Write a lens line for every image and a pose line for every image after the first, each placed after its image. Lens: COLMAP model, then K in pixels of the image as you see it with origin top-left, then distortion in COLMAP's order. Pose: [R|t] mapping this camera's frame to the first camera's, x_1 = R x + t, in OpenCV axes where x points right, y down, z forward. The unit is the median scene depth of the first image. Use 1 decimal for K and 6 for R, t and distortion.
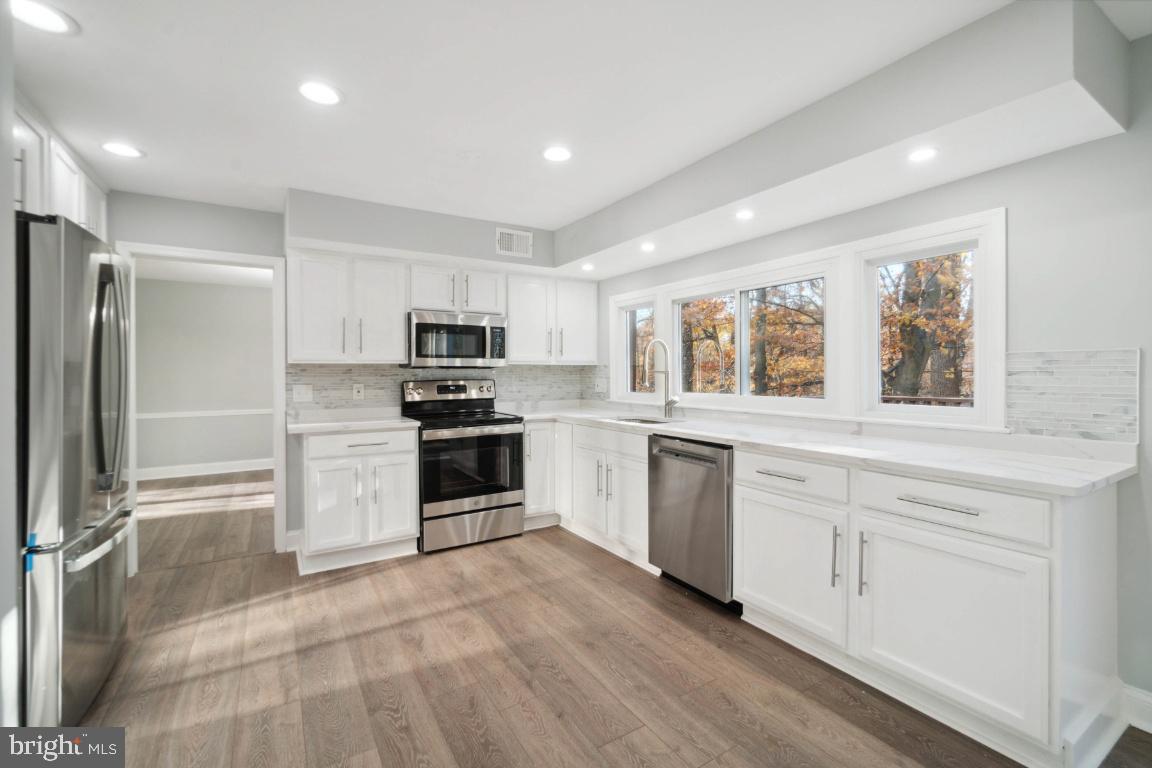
lens RADIAL K [[515.7, 0, 578.9], [0, 515.7, 370.3], [0, 0, 1]] dist [-0.001862, -0.000307]
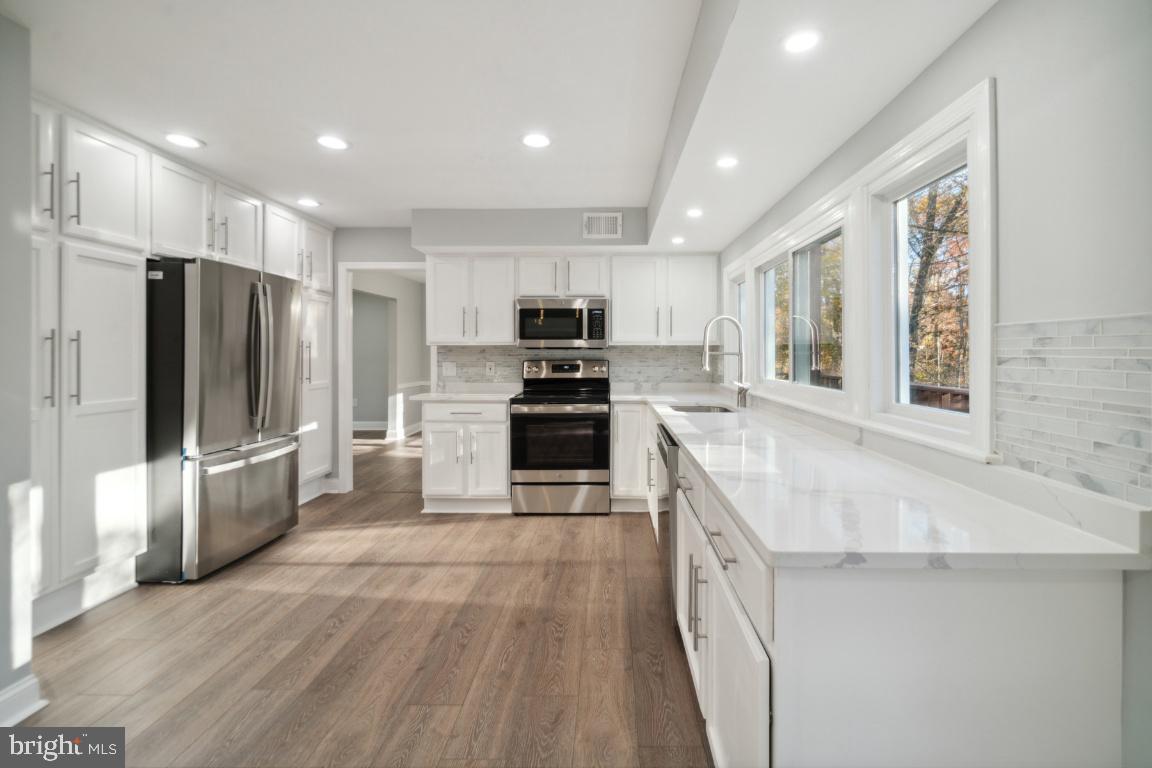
lens RADIAL K [[525.2, 0, 610.1], [0, 525.2, 348.4], [0, 0, 1]] dist [0.000286, -0.000005]
pose [[0.831002, 0.000346, -0.556269, 0.488678], [-0.001338, 0.999998, -0.001376, -0.004136], [0.556268, 0.001888, 0.831001, 0.159520]]
